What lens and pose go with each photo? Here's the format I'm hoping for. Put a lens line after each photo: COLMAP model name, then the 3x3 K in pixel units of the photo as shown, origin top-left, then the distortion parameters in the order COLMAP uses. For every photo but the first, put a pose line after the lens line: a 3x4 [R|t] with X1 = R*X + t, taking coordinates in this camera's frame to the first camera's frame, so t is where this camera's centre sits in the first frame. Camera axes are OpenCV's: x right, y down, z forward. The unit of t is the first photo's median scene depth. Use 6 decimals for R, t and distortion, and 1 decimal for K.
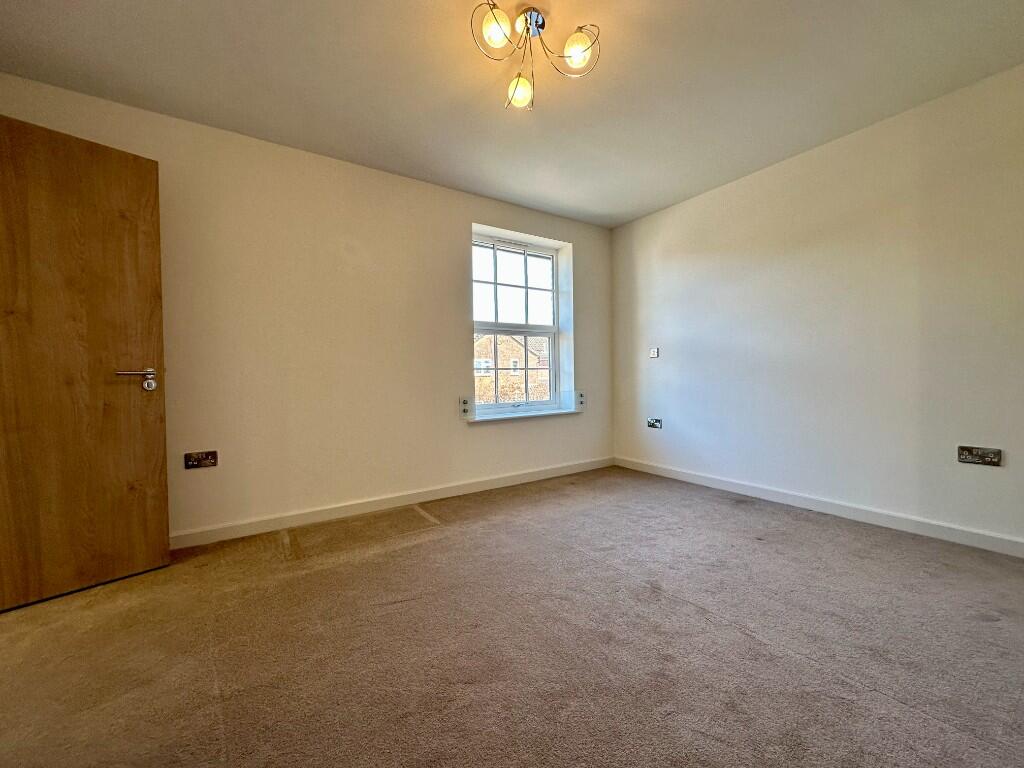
lens RADIAL K [[407.0, 0, 512.0], [0, 407.0, 384.0], [0, 0, 1]] dist [0.000798, 0.000090]
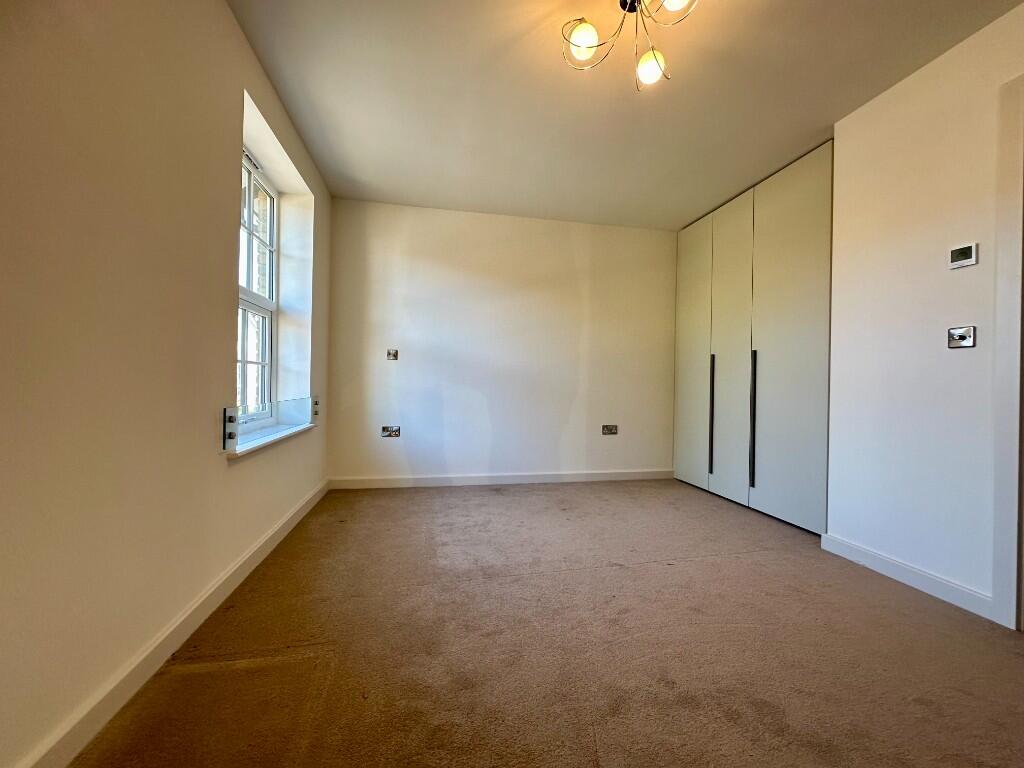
lens RADIAL K [[407.0, 0, 512.0], [0, 407.0, 384.0], [0, 0, 1]] dist [0.000798, 0.000090]
pose [[0.379379, 0.021693, 0.924987, -0.463118], [-0.005304, 0.999760, -0.021271, 0.008813], [-0.925226, 0.003163, 0.379403, 0.470801]]
